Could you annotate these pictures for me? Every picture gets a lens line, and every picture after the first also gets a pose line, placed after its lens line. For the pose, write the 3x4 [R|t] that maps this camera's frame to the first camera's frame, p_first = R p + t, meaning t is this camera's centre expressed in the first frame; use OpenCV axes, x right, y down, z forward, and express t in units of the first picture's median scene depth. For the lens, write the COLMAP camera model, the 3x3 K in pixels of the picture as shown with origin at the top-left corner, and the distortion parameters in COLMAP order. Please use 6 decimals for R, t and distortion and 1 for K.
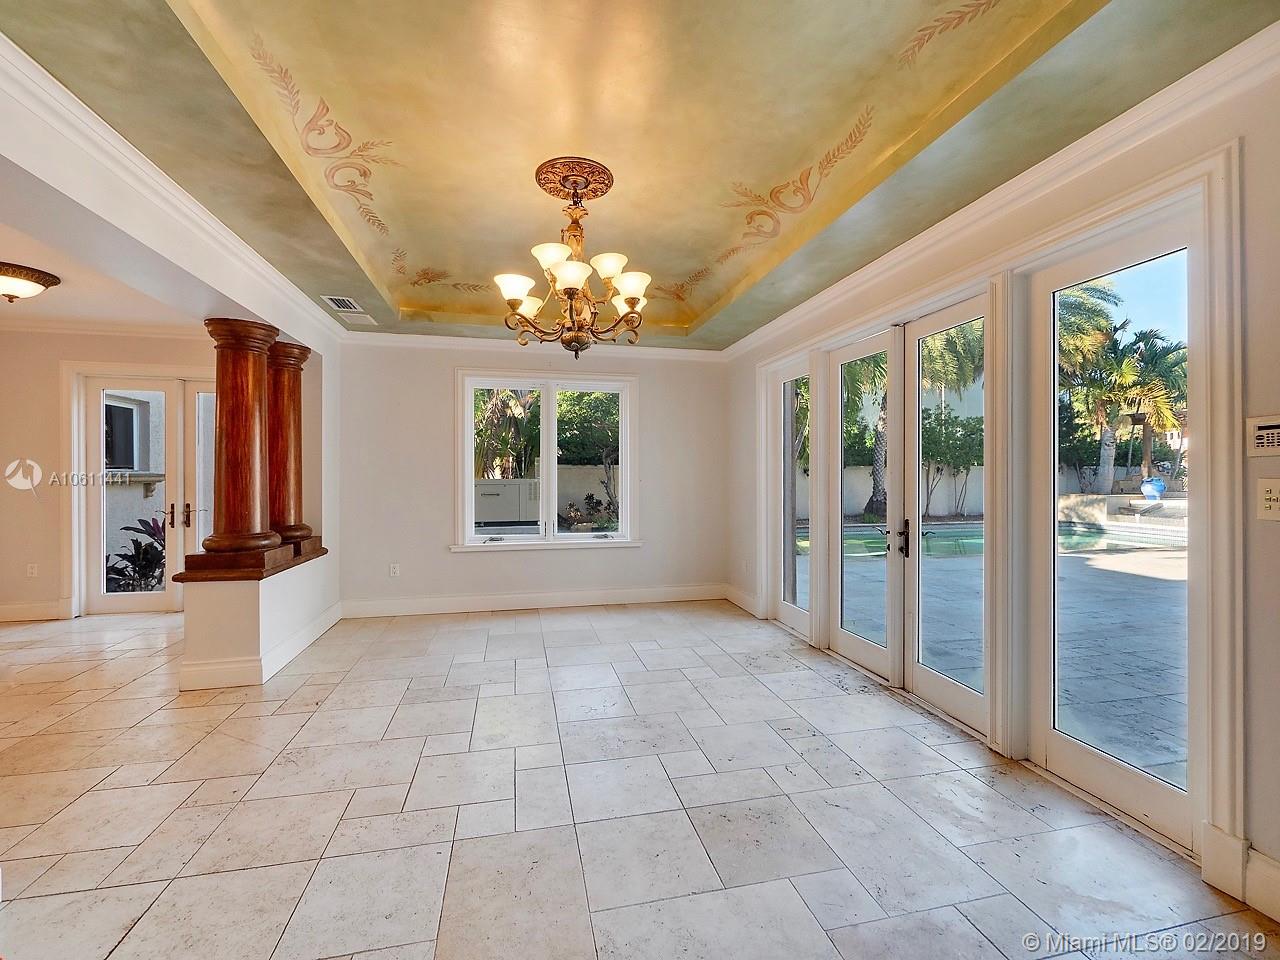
lens RADIAL K [[541.9, 0, 640.1], [0, 541.9, 475.2], [0, 0, 1]] dist [-0.000423, 0.000053]
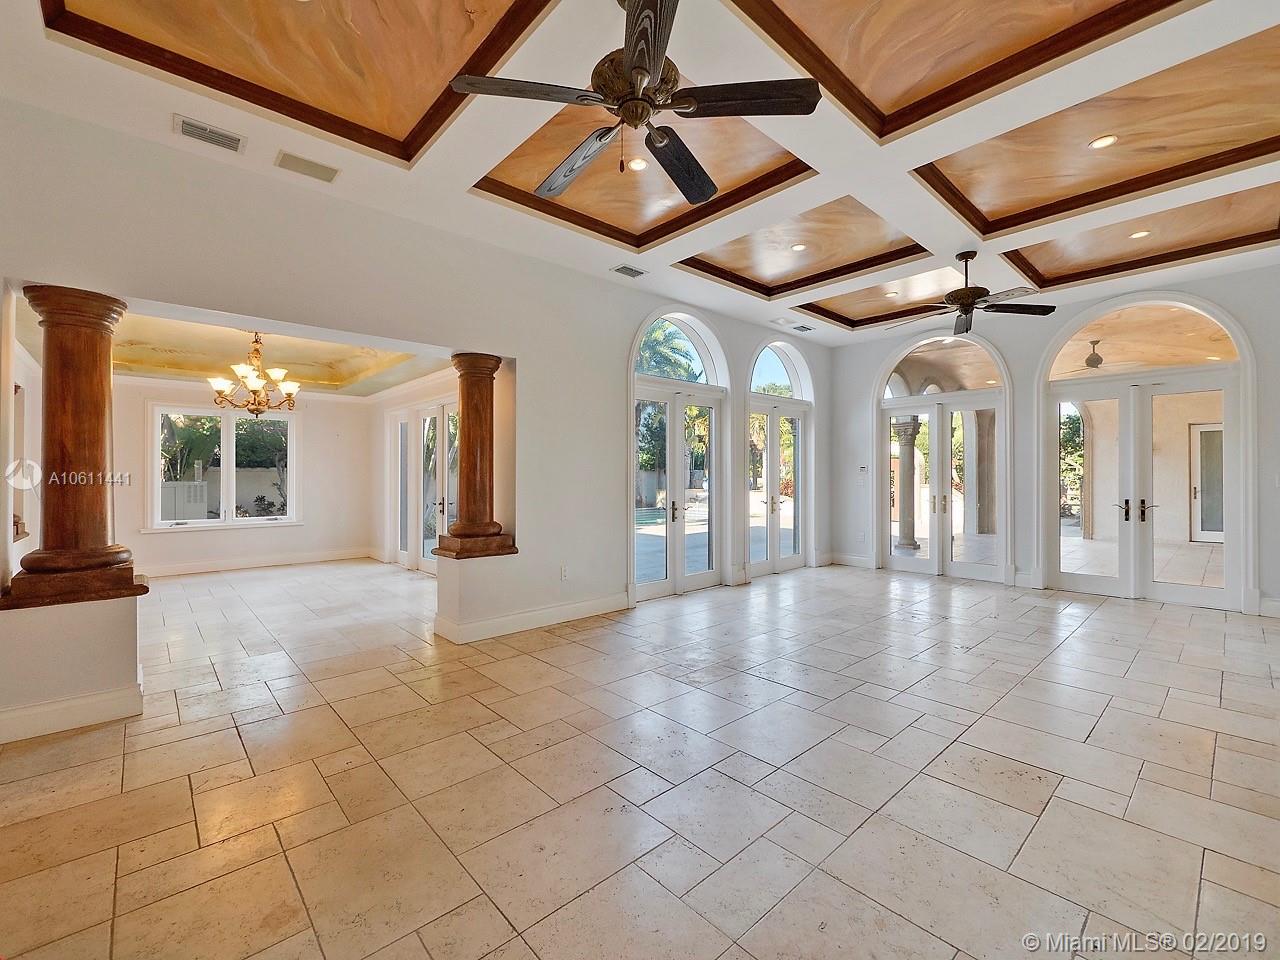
lens RADIAL K [[541.9, 0, 635.7], [0, 541.9, 471.5], [0, 0, 1]] dist [-0.000423, 0.000053]
pose [[0.869893, 0.001136, 0.493240, 0.062544], [0.003979, 0.999949, -0.009320, 0.002221], [-0.493225, 0.010070, 0.869844, -0.796420]]
